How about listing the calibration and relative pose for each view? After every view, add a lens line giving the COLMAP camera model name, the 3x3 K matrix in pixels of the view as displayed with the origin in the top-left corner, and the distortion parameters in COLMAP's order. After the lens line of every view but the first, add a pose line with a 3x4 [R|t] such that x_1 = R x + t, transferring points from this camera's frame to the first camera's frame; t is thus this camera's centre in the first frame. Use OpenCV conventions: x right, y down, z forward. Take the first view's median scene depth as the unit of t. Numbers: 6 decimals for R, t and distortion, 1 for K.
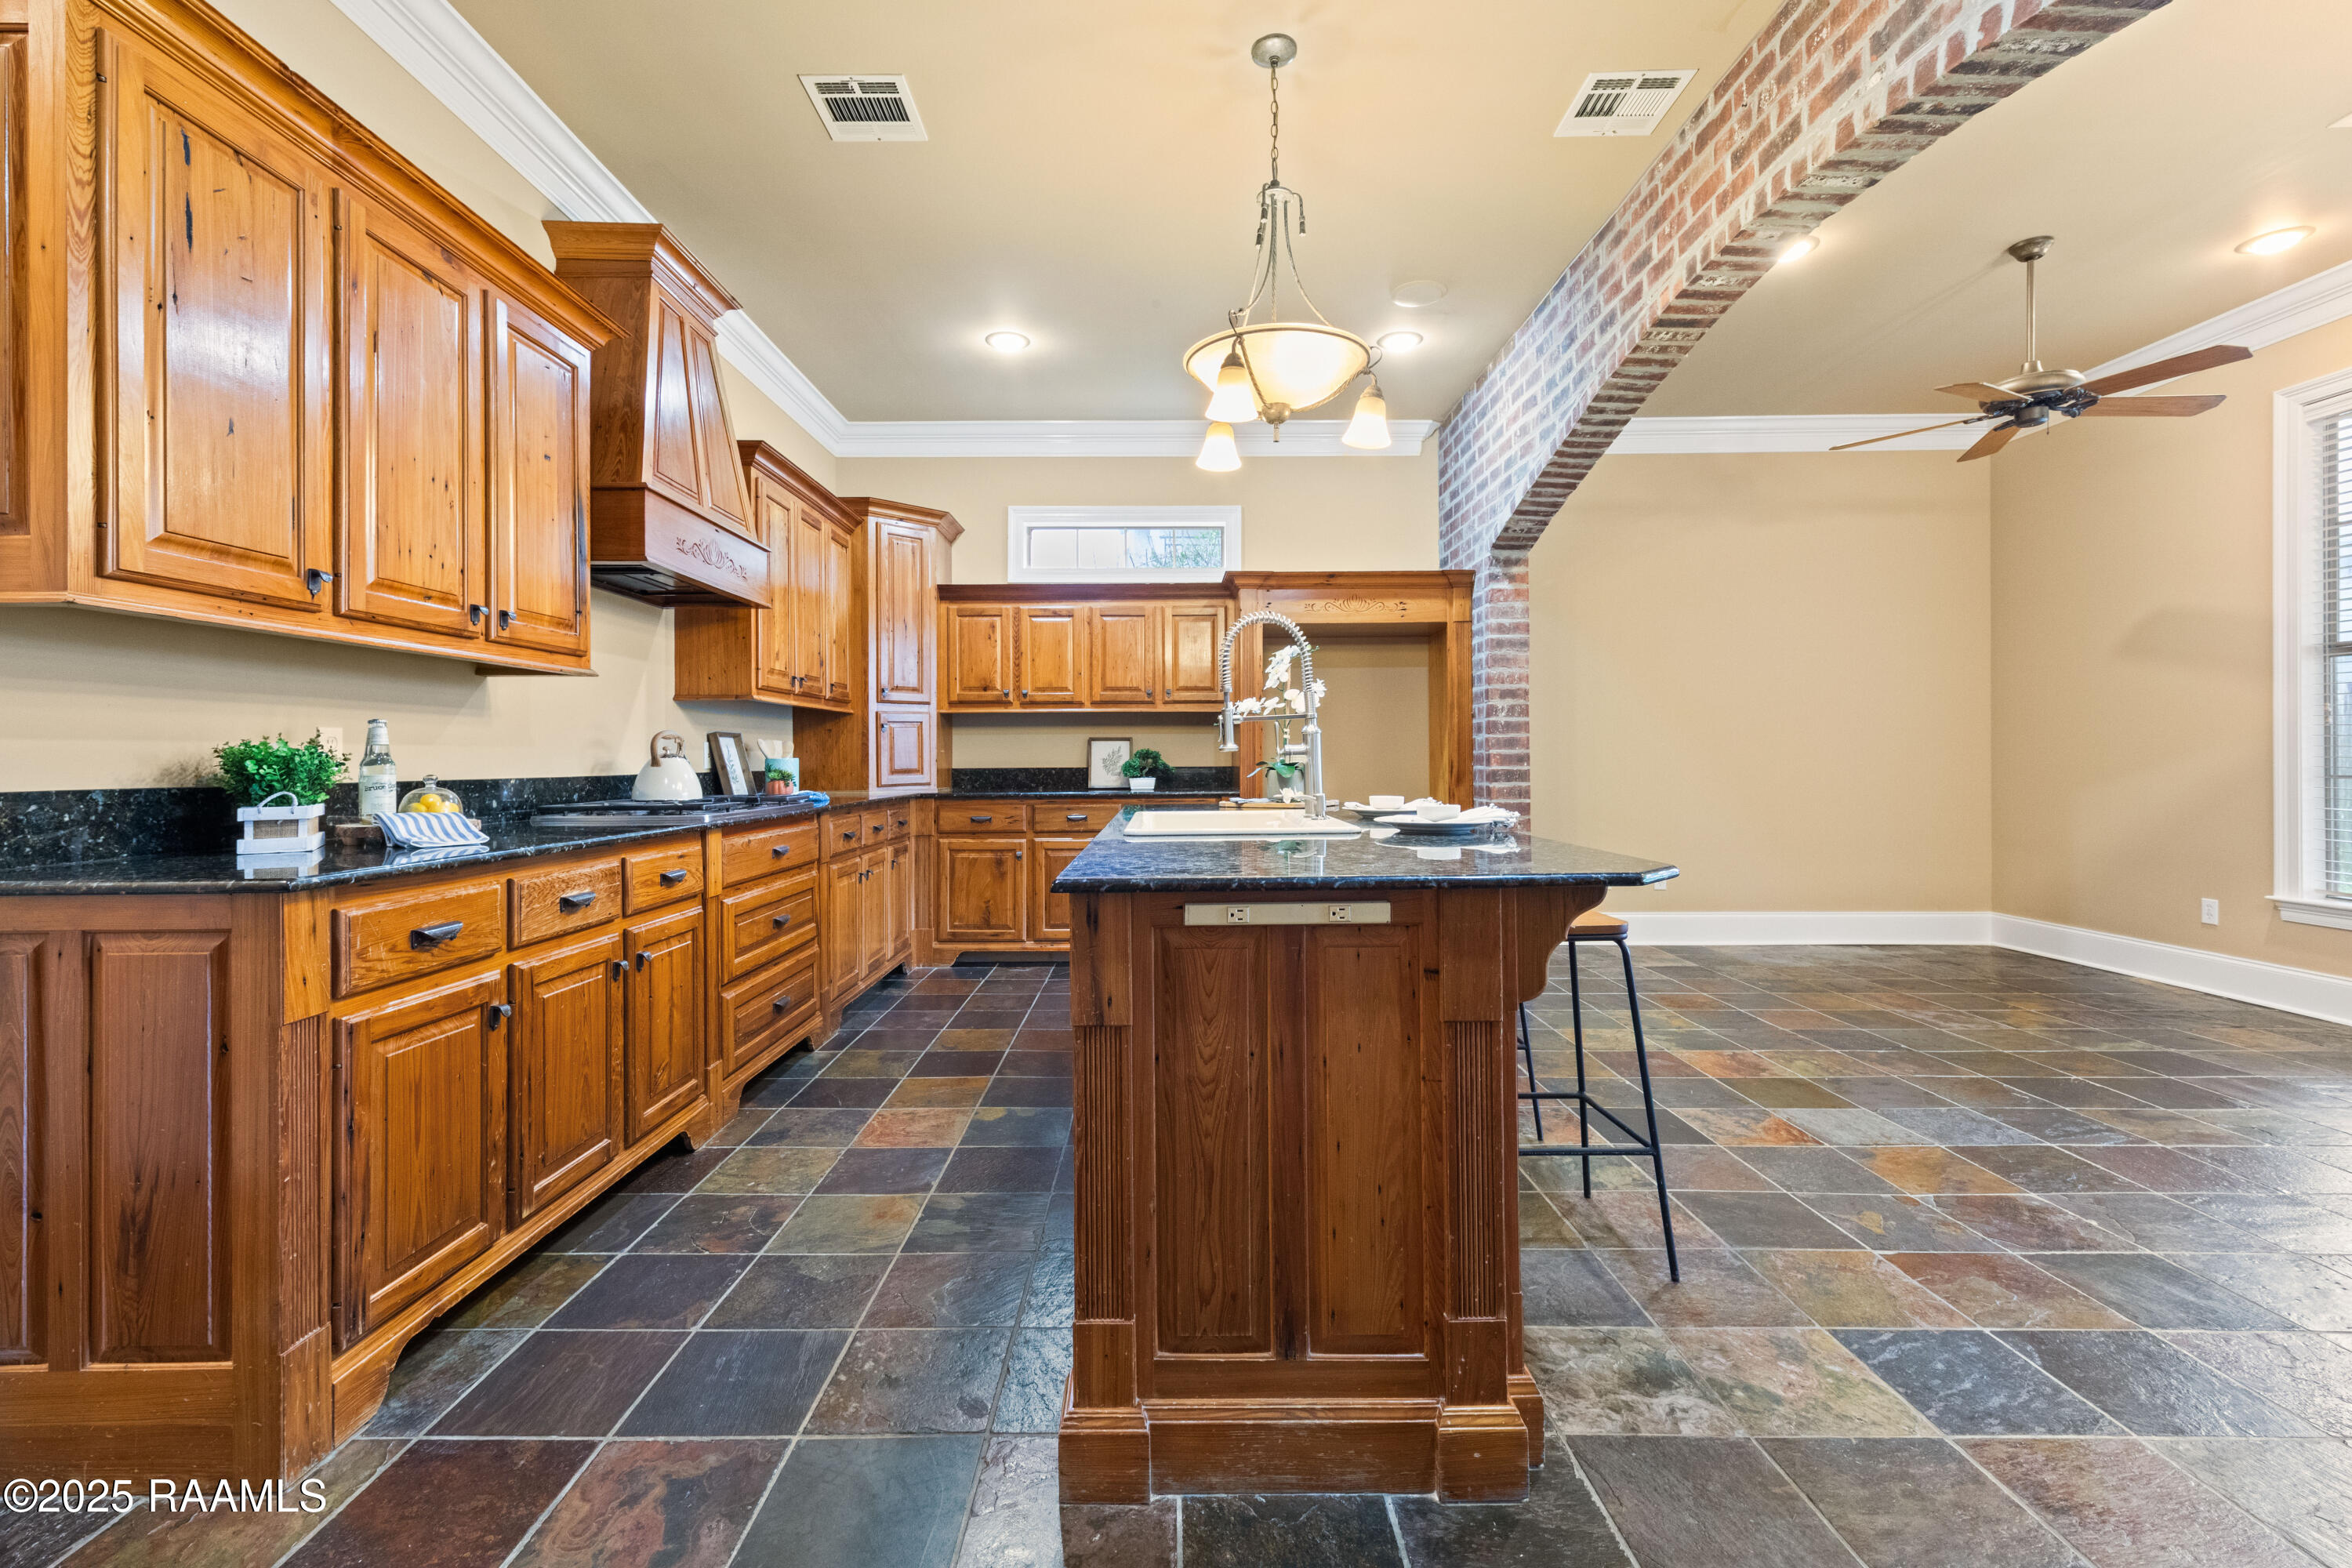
lens RADIAL K [[1020.6, 0, 1164.4], [0, 1020.6, 755.0], [0, 0, 1]] dist [0.007648, -0.001985]
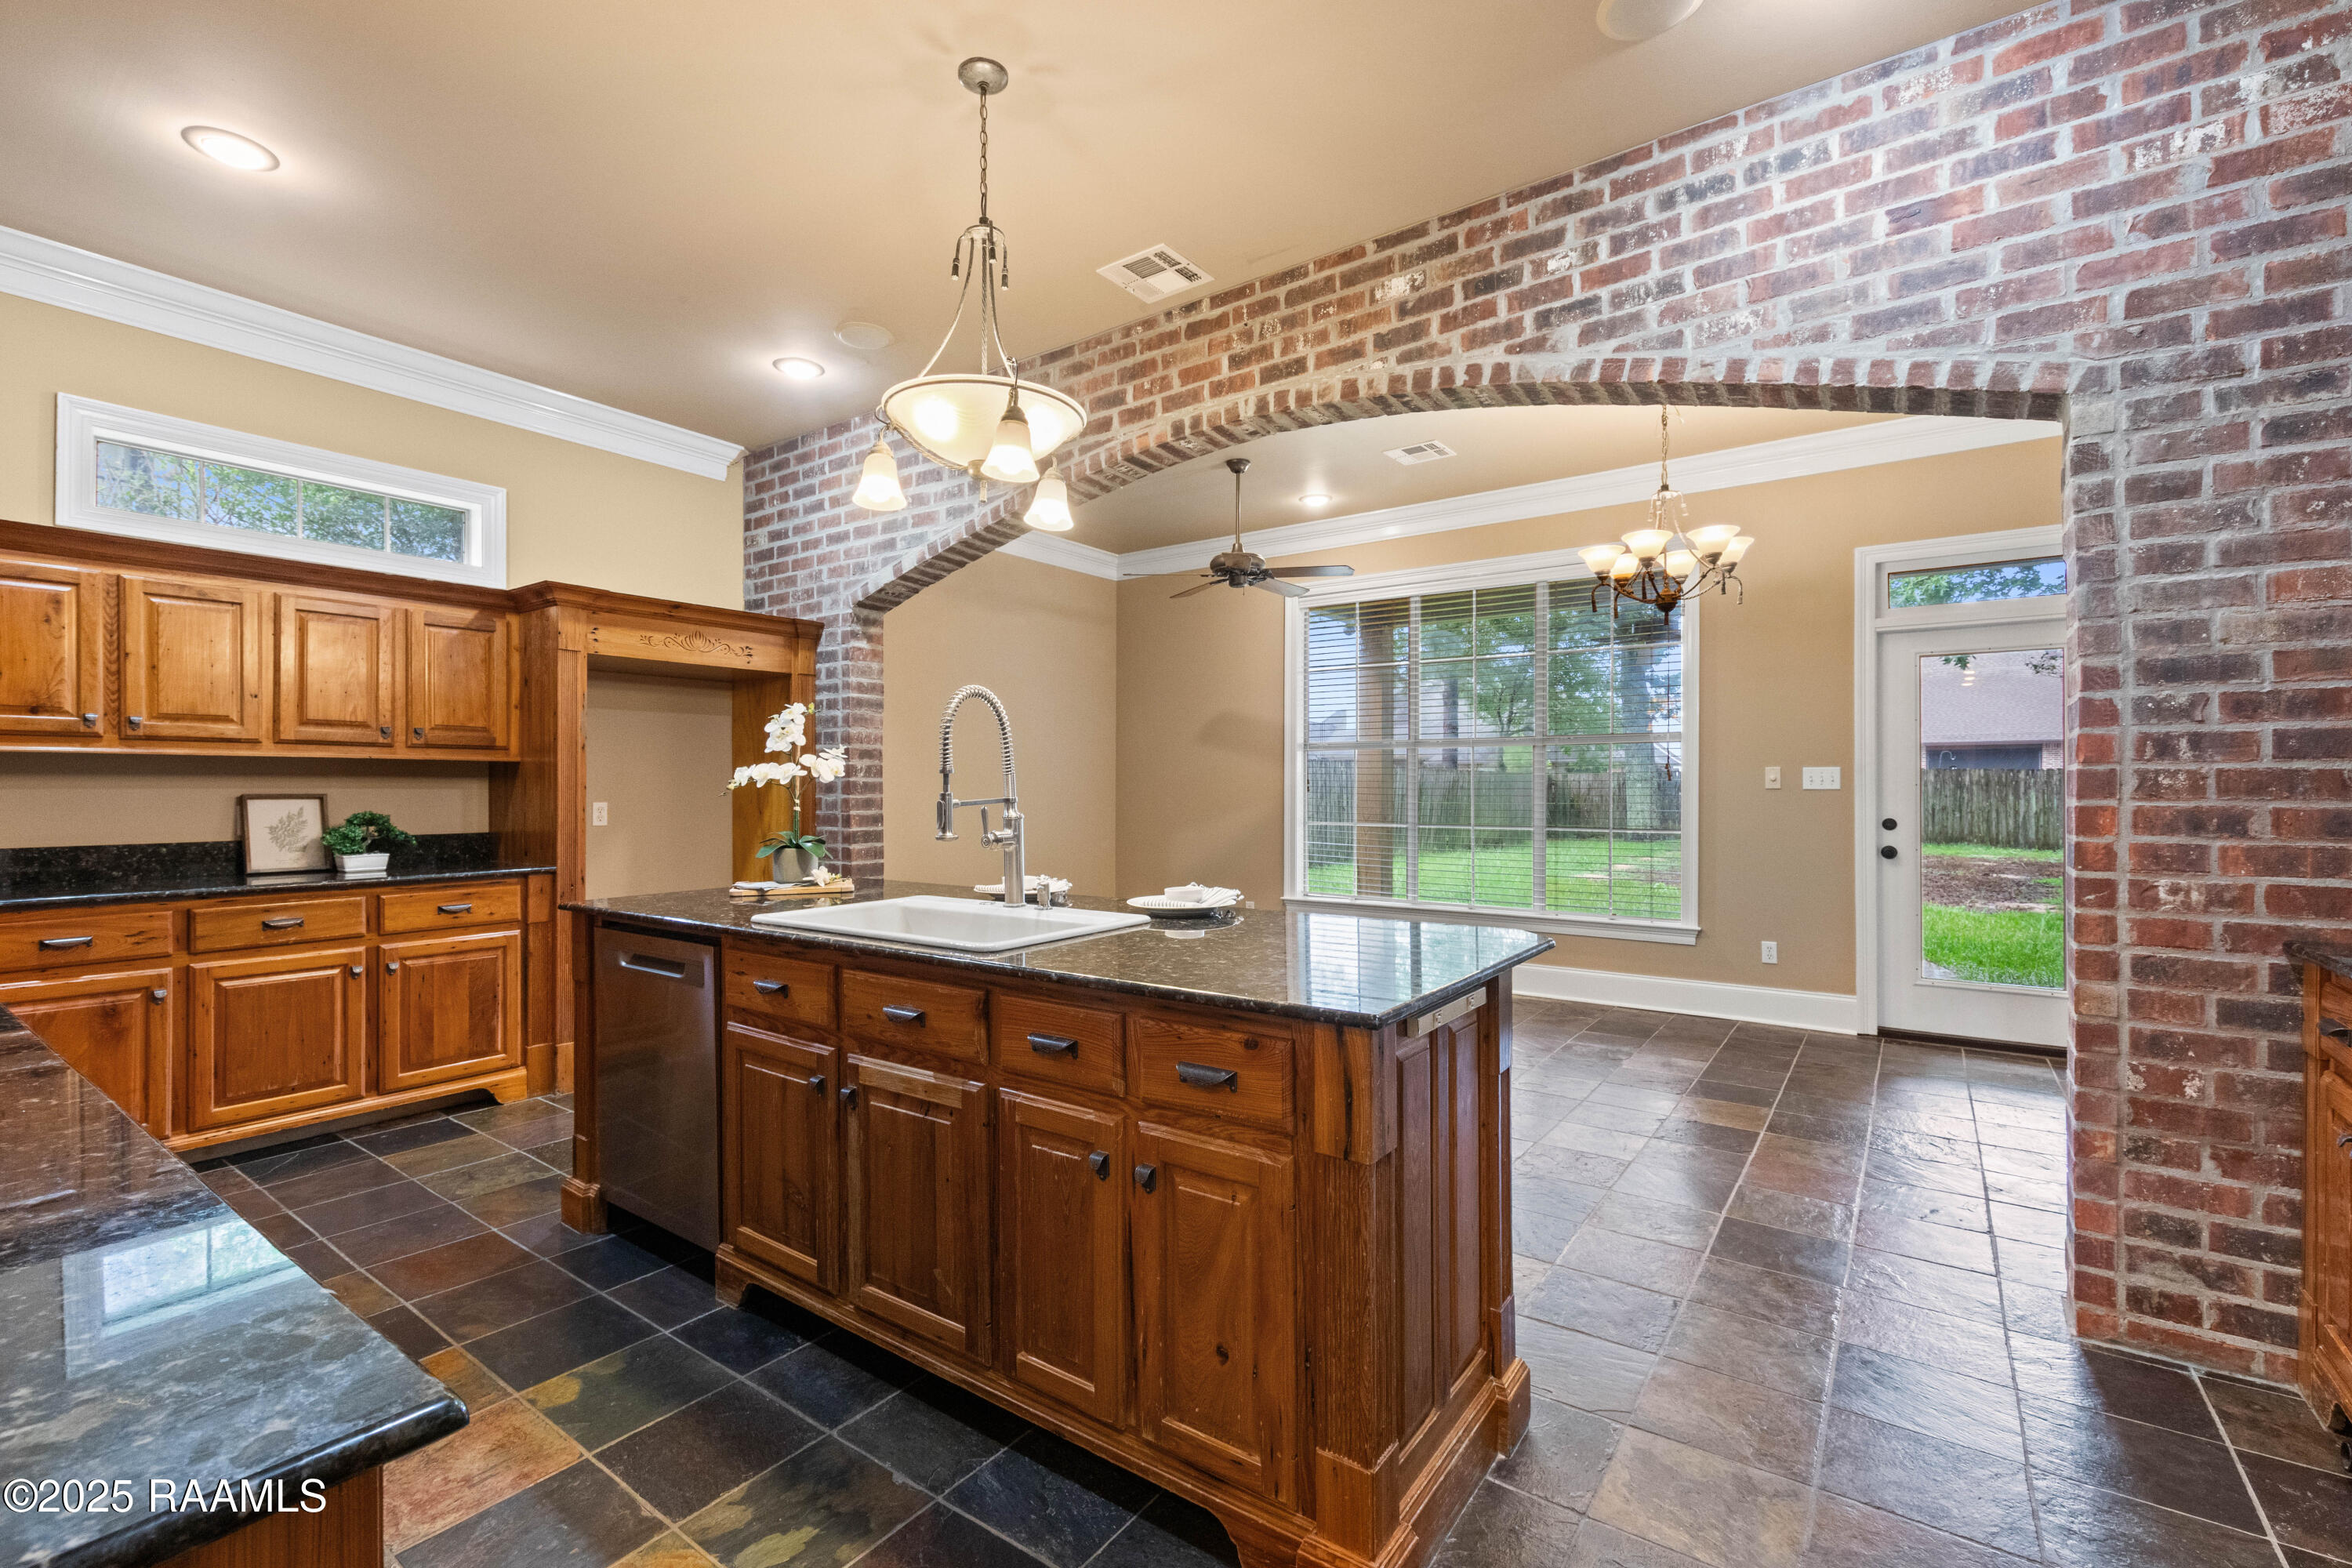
lens RADIAL K [[1020.6, 0, 1166.4], [0, 1020.6, 791.0], [0, 0, 1]] dist [0.007648, -0.001985]
pose [[0.587213, 0.002729, 0.809428, -0.442880], [-0.005131, 0.999987, 0.000351, -0.038715], [-0.809416, -0.004359, 0.587219, 0.268399]]
